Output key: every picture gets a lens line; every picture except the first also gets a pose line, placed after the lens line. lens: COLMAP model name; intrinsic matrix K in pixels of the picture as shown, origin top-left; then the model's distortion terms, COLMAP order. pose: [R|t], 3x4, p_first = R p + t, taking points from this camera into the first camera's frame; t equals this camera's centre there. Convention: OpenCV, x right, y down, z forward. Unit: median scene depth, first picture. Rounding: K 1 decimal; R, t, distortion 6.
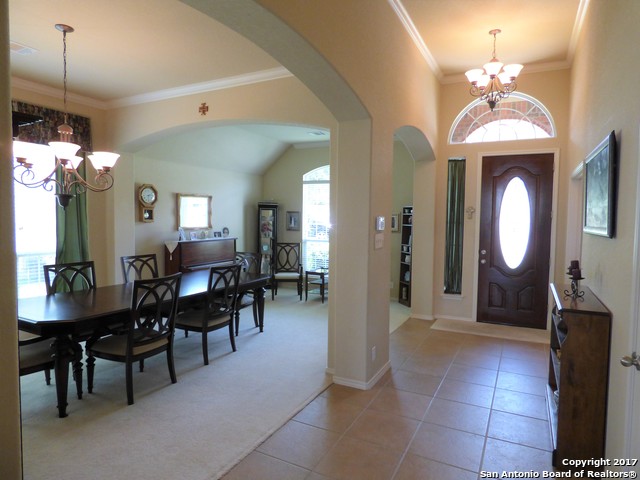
lens RADIAL K [[389.8, 0, 325.6], [0, 389.8, 239.3], [0, 0, 1]] dist [-0.020622, 0.002165]
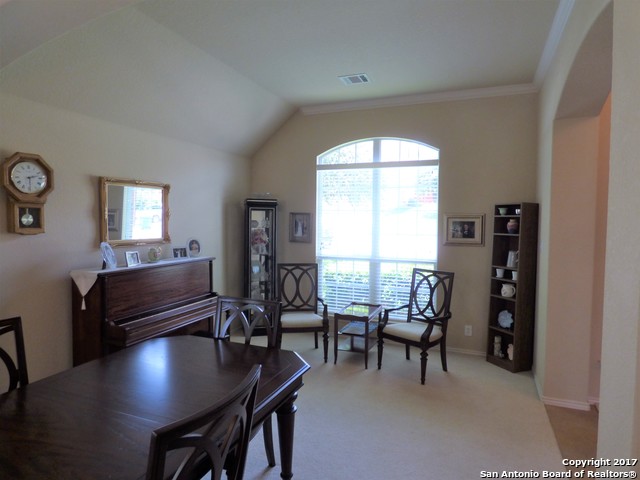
lens RADIAL K [[389.8, 0, 325.6], [0, 389.8, 239.3], [0, 0, 1]] dist [-0.020622, 0.002165]
pose [[0.996282, -0.008452, 0.085735, -0.116197], [0.009275, 0.999915, -0.009199, -0.025248], [-0.085650, 0.009960, 0.996276, 0.423608]]
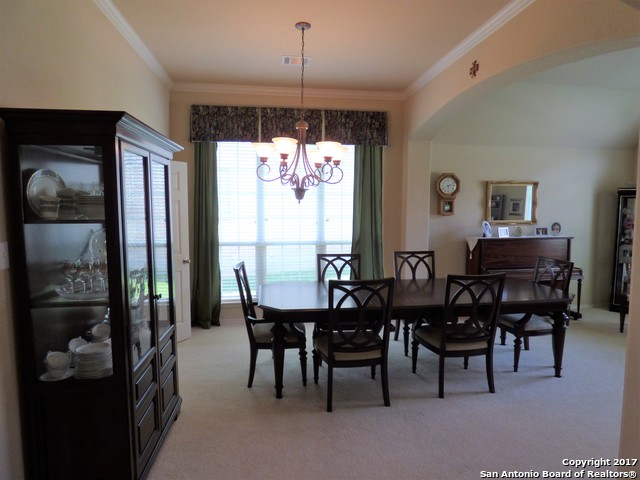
lens RADIAL K [[389.8, 0, 325.6], [0, 389.8, 239.3], [0, 0, 1]] dist [-0.020622, 0.002165]
pose [[0.579570, 0.053326, -0.813176, 0.103145], [-0.038569, 0.998533, 0.037993, -0.009538], [0.814009, 0.009344, 0.580777, 0.203490]]
